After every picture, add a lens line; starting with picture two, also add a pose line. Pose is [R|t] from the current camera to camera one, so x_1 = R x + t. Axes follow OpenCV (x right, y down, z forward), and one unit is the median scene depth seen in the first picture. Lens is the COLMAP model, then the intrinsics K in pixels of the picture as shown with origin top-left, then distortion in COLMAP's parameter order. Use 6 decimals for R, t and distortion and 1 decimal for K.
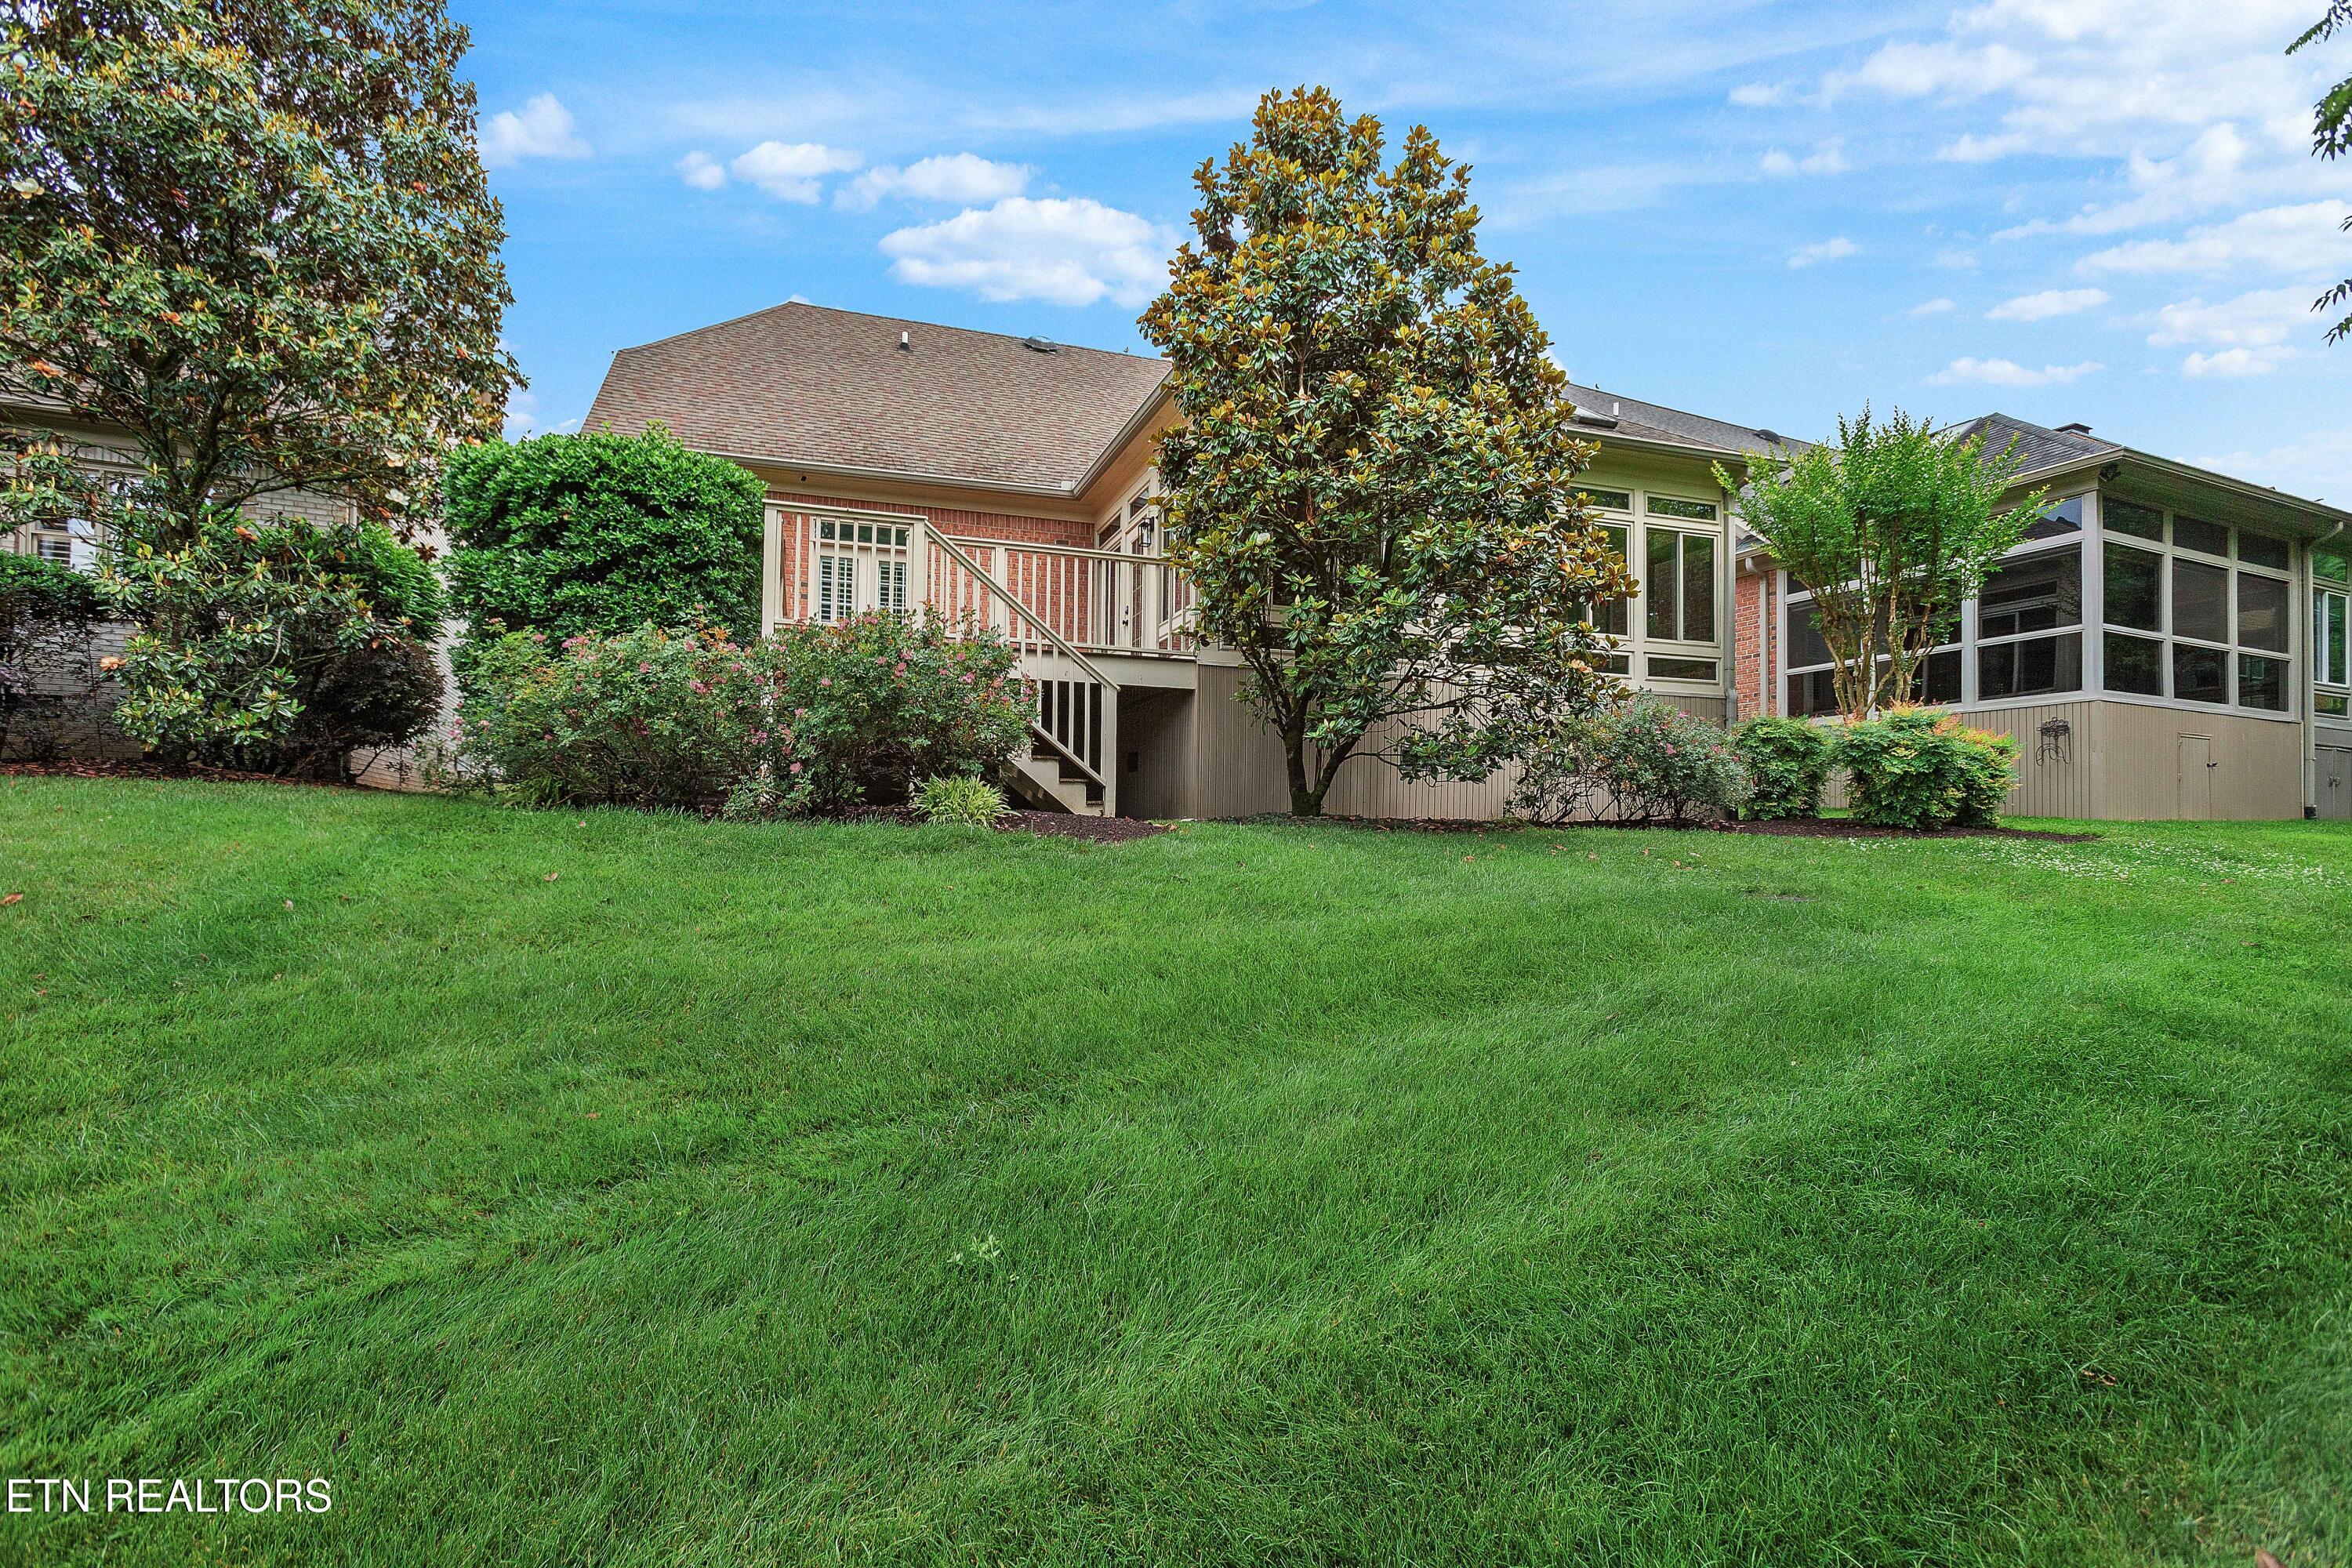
lens RADIAL K [[1087.2, 0, 1172.3], [0, 1087.2, 822.4], [0, 0, 1]] dist [-0.004392, 0.000086]
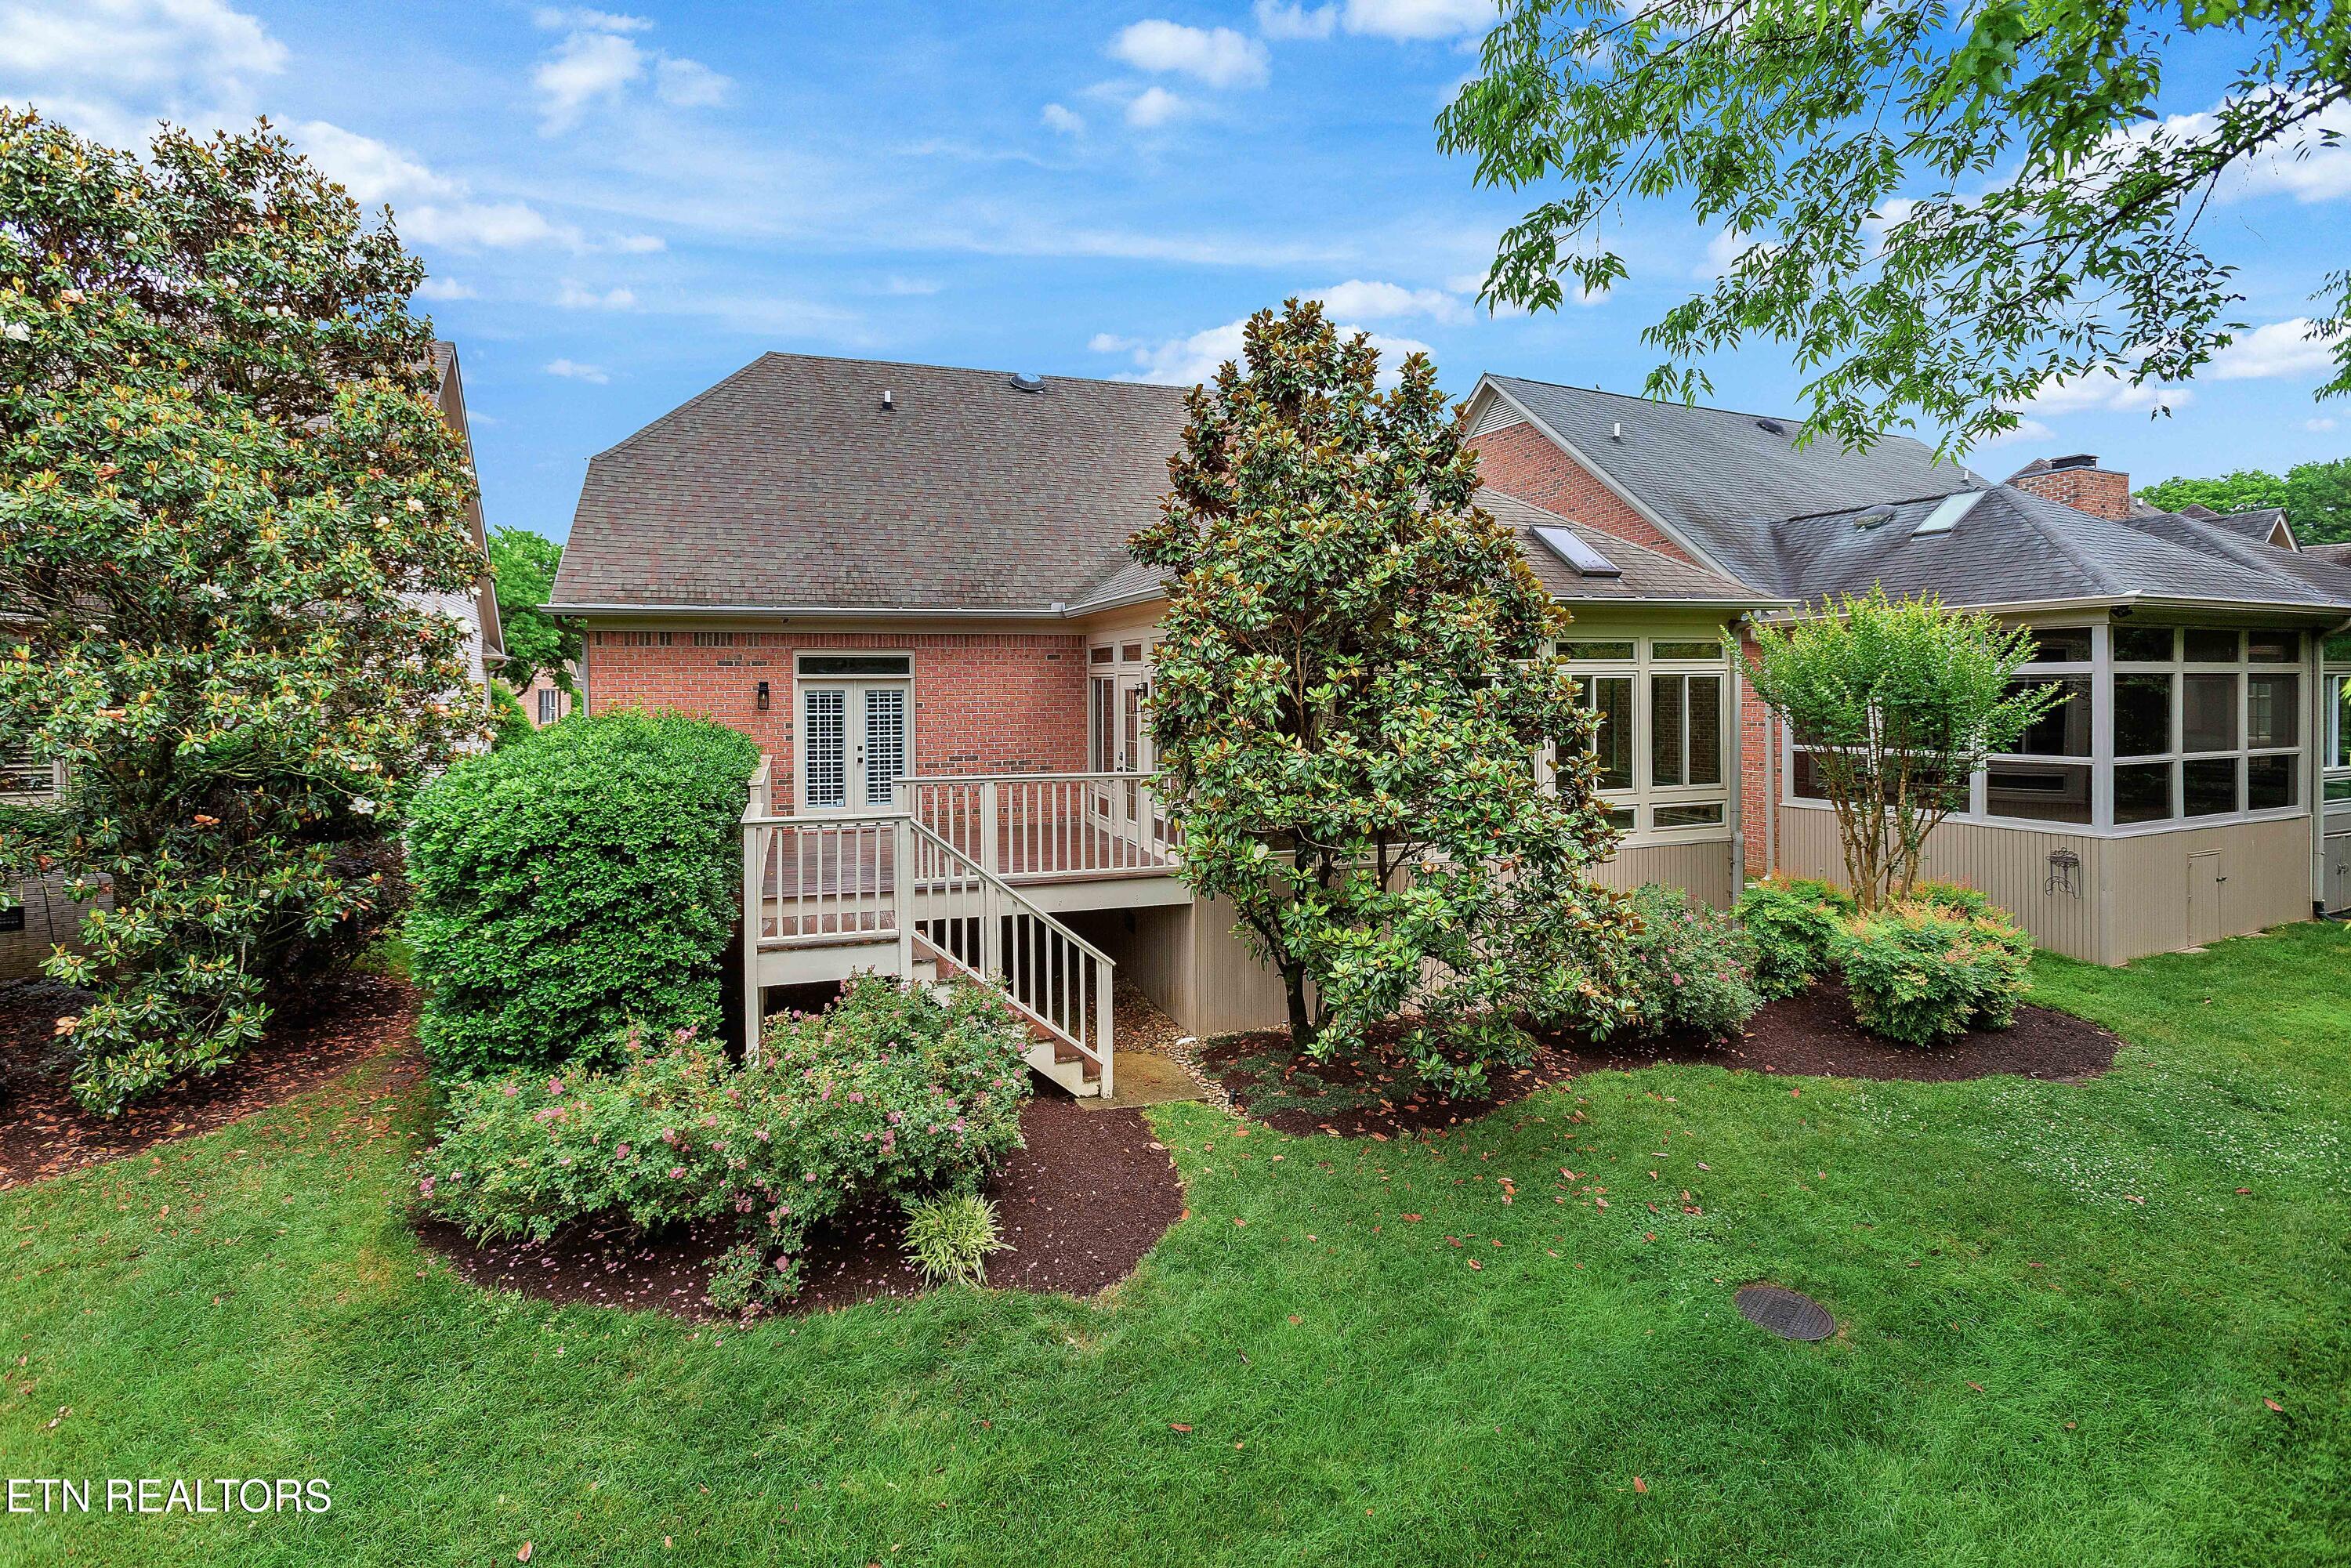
lens RADIAL K [[1097.4, 0, 1180.9], [0, 1097.4, 697.0], [0, 0, 1]] dist [-0.004323, -0.000205]
pose [[0.999829, -0.016017, 0.009227, 0.004292], [0.015811, 0.999633, 0.021984, -0.321016], [-0.009576, -0.021834, 0.999716, 0.018728]]
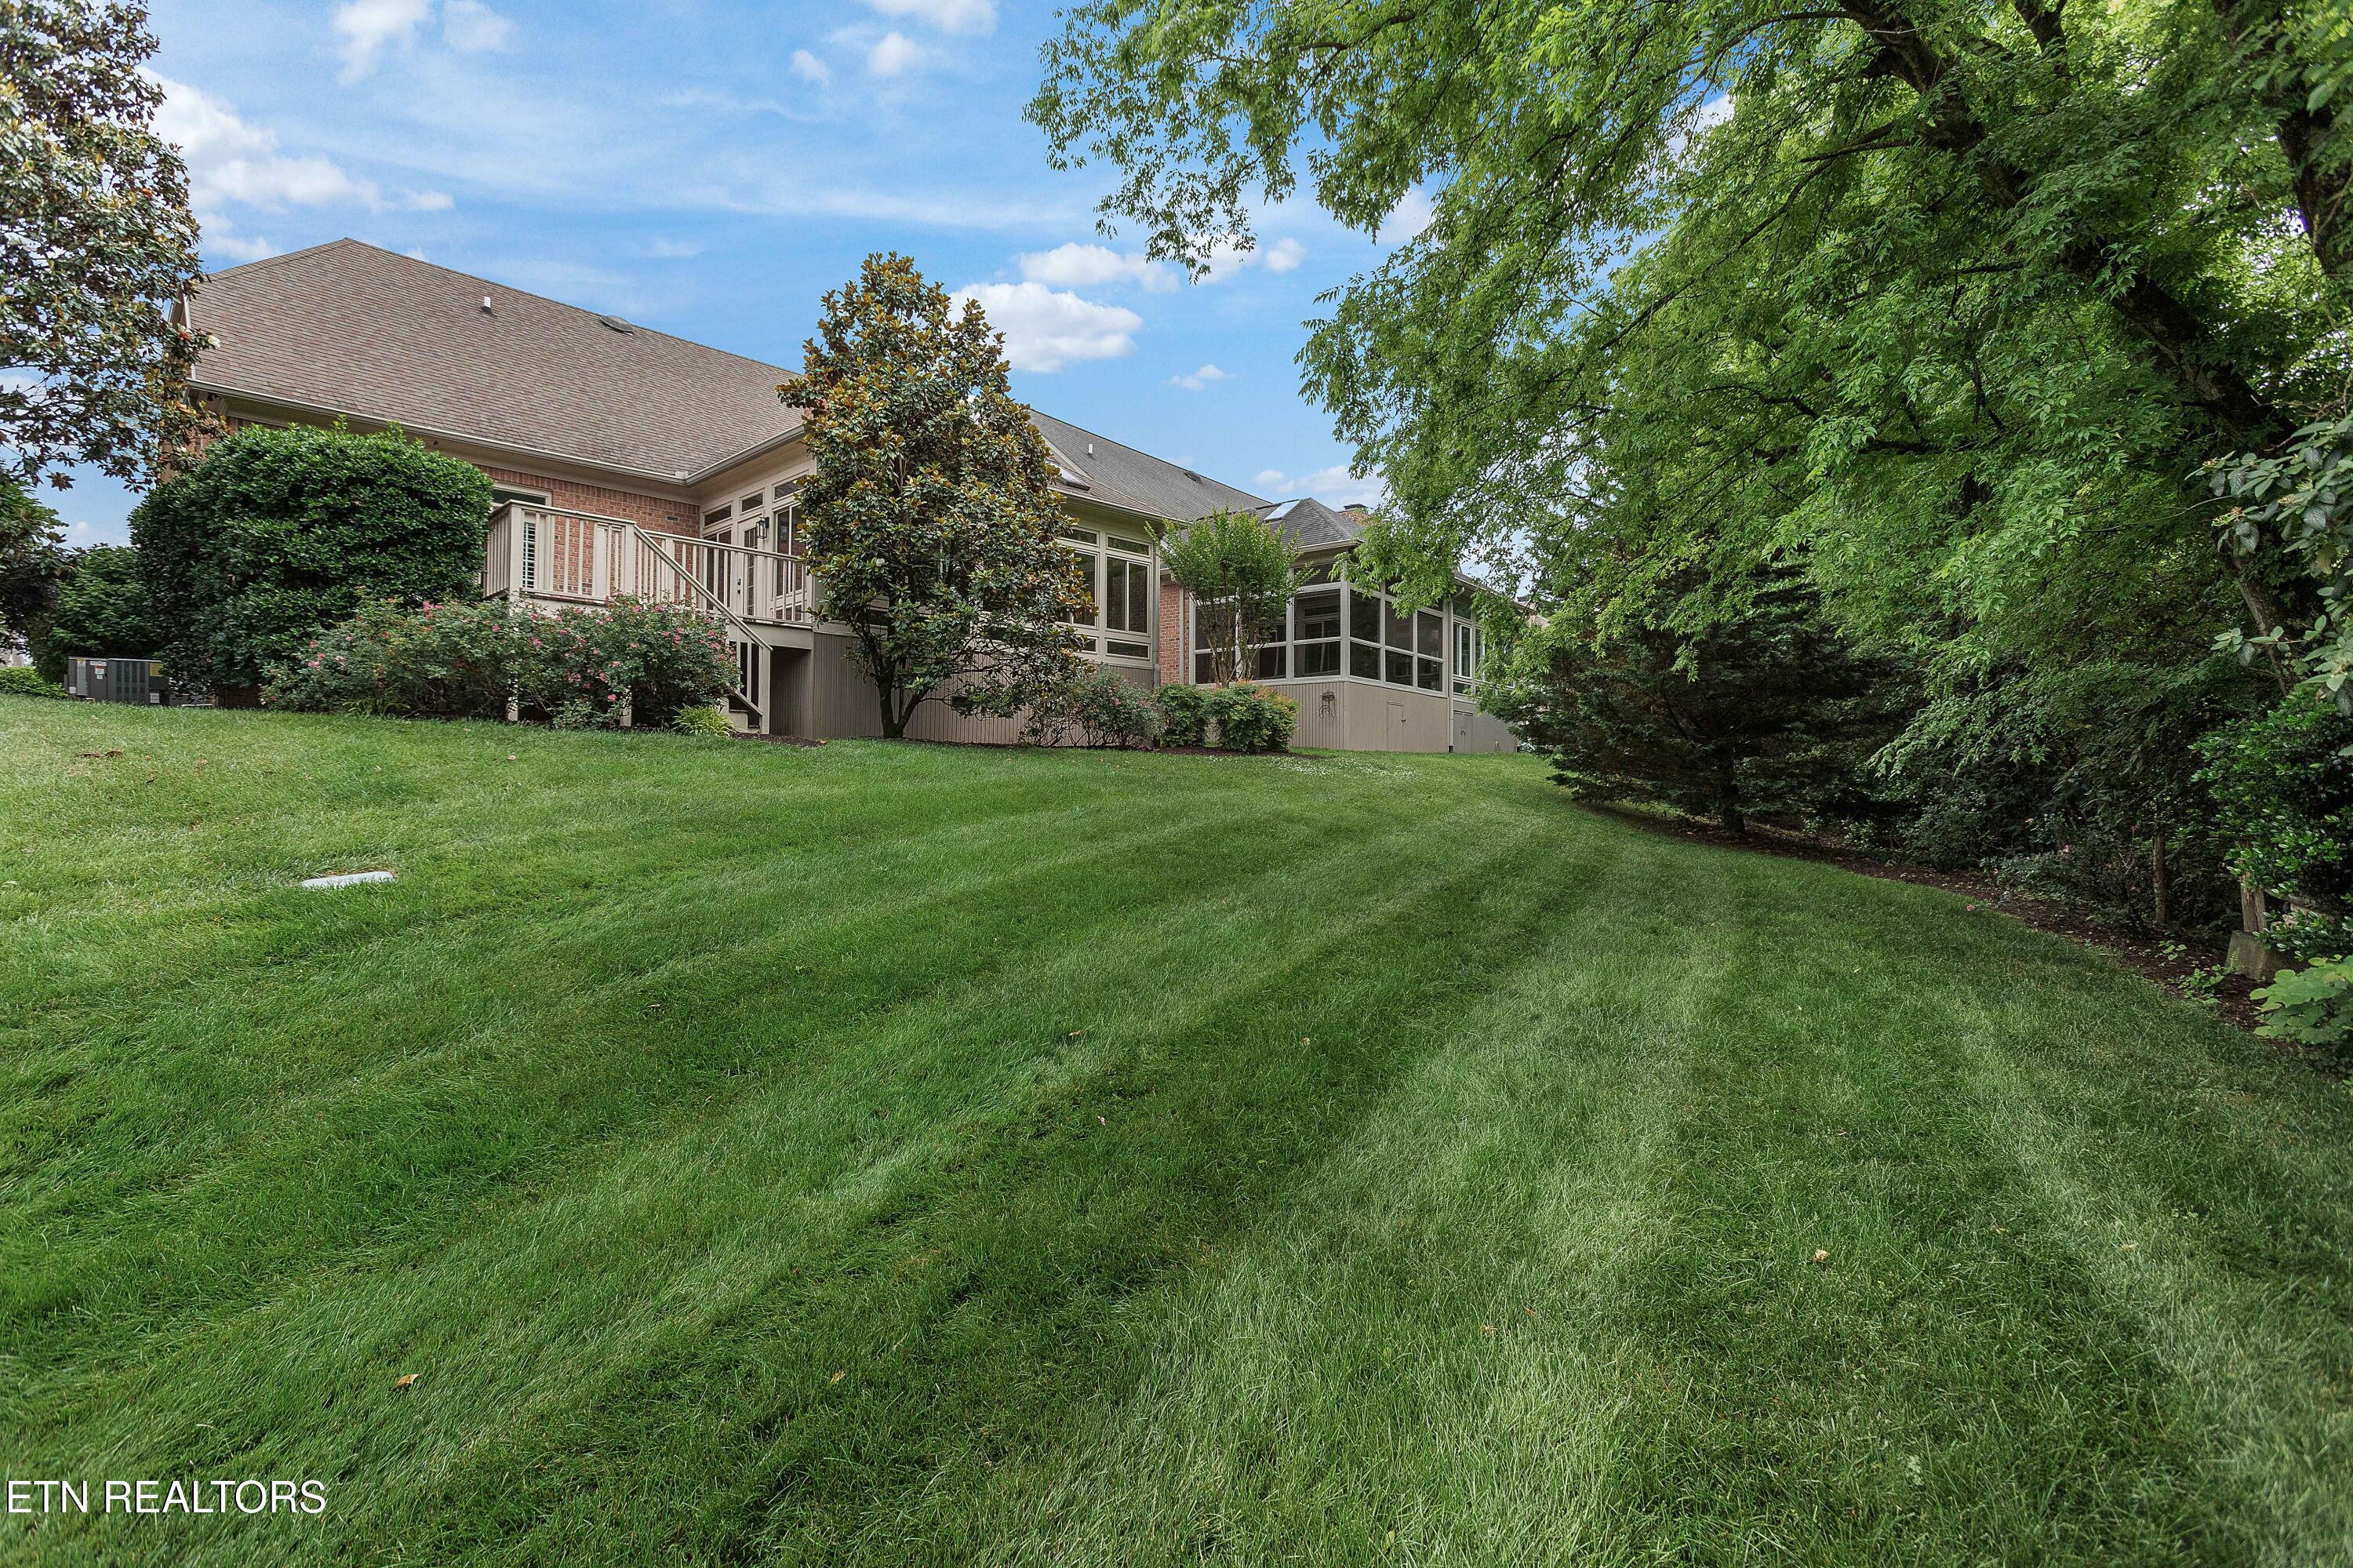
lens RADIAL K [[1070.6, 0, 1181.4], [0, 1070.6, 754.3], [0, 0, 1]] dist [-0.001640, 0.000025]
pose [[0.890347, 0.009712, 0.455180, -0.179473], [-0.006202, 0.999938, -0.009203, 0.024589], [-0.455241, 0.005371, 0.890352, -0.453461]]
